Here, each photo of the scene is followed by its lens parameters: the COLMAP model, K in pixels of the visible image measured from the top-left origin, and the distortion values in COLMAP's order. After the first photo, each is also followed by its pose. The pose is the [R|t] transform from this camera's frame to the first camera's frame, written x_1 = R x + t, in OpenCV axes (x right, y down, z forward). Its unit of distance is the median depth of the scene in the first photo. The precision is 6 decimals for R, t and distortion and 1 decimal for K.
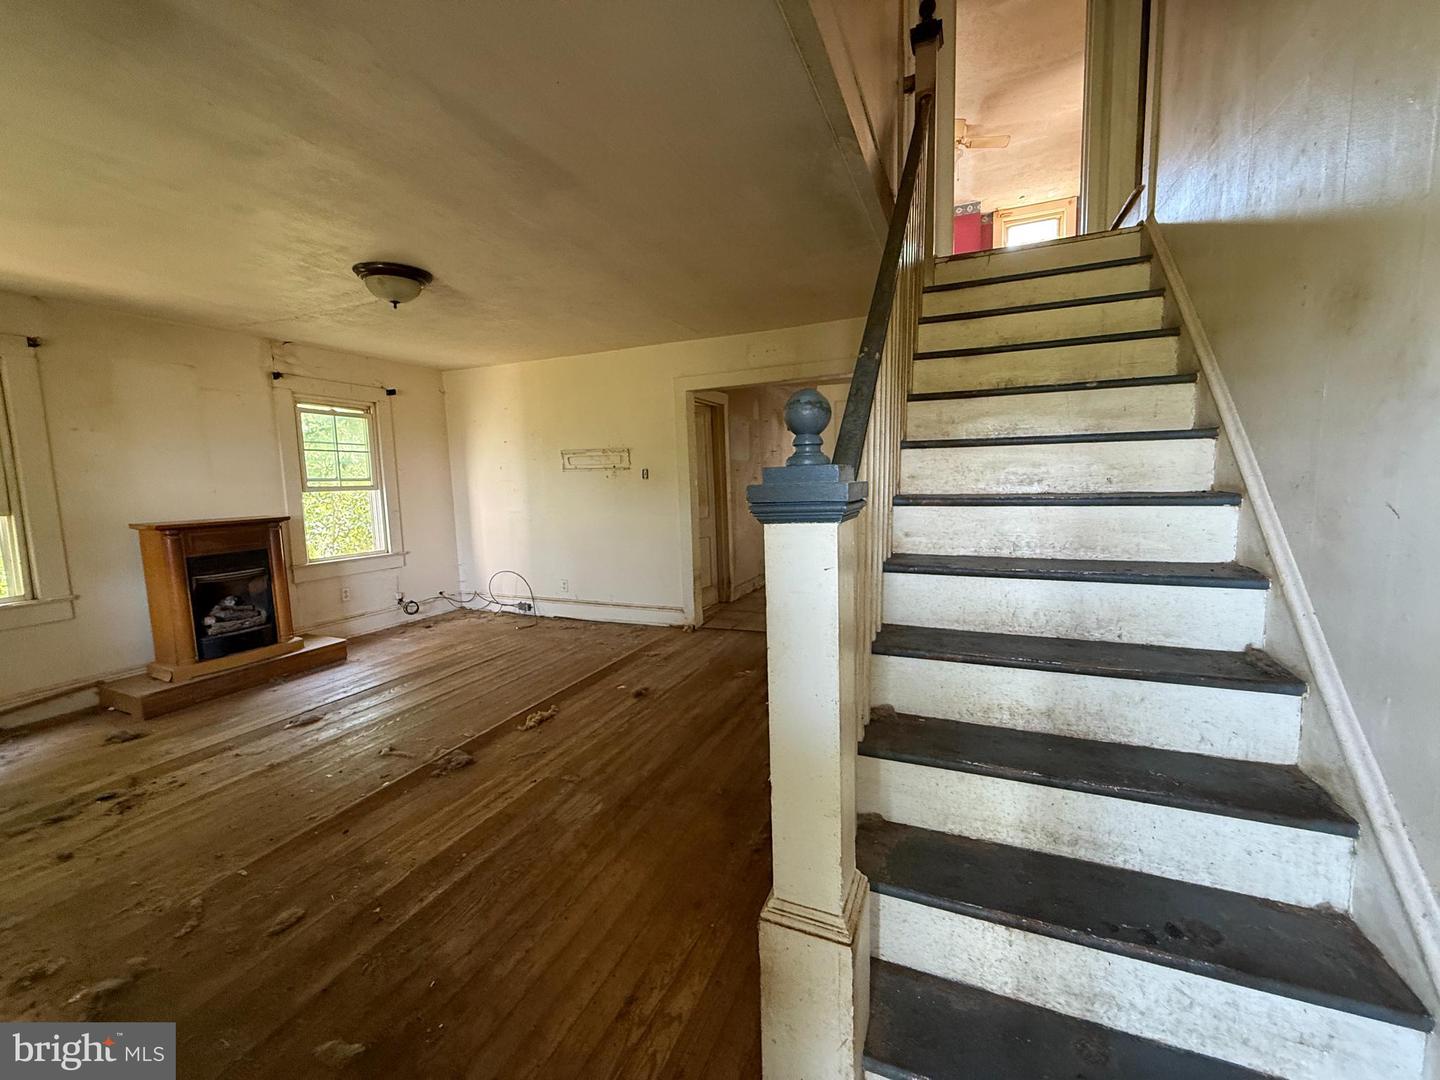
lens RADIAL K [[575.2, 0, 716.9], [0, 575.2, 540.7], [0, 0, 1]] dist [-0.001345, 0.000074]
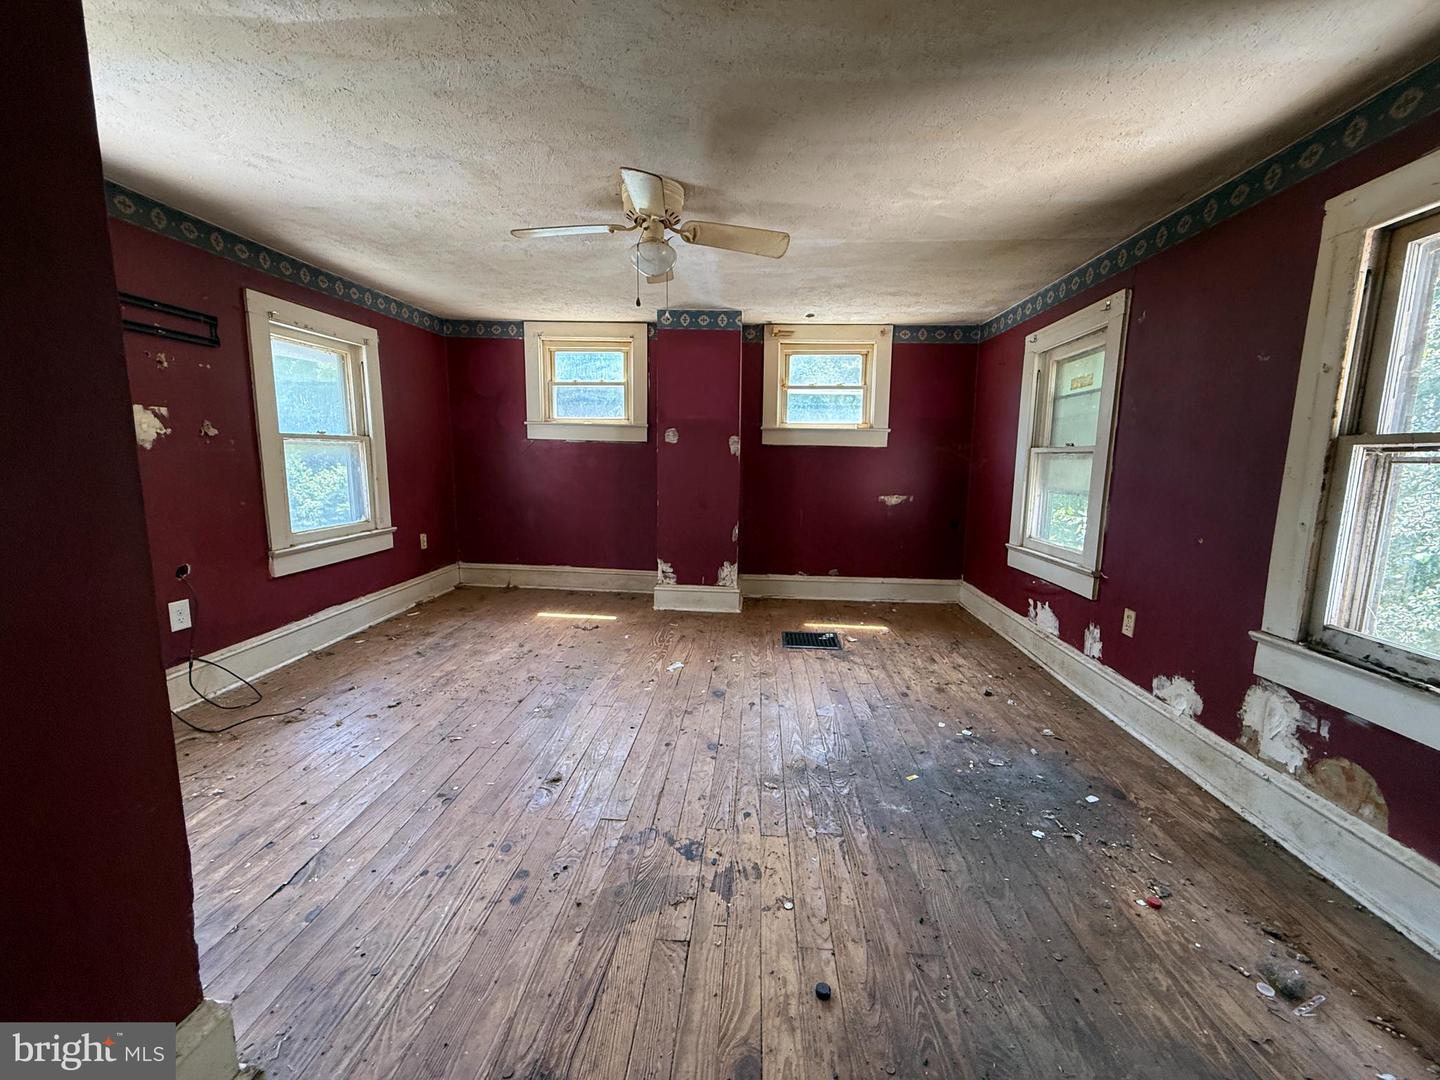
lens RADIAL K [[575.2, 0, 719.7], [0, 575.2, 540.8], [0, 0, 1]] dist [-0.001345, 0.000074]
pose [[0.941063, -0.009669, 0.338093, 0.311775], [-0.001617, 0.999451, 0.033082, -0.477319], [-0.338228, -0.031679, 0.940531, 0.603088]]
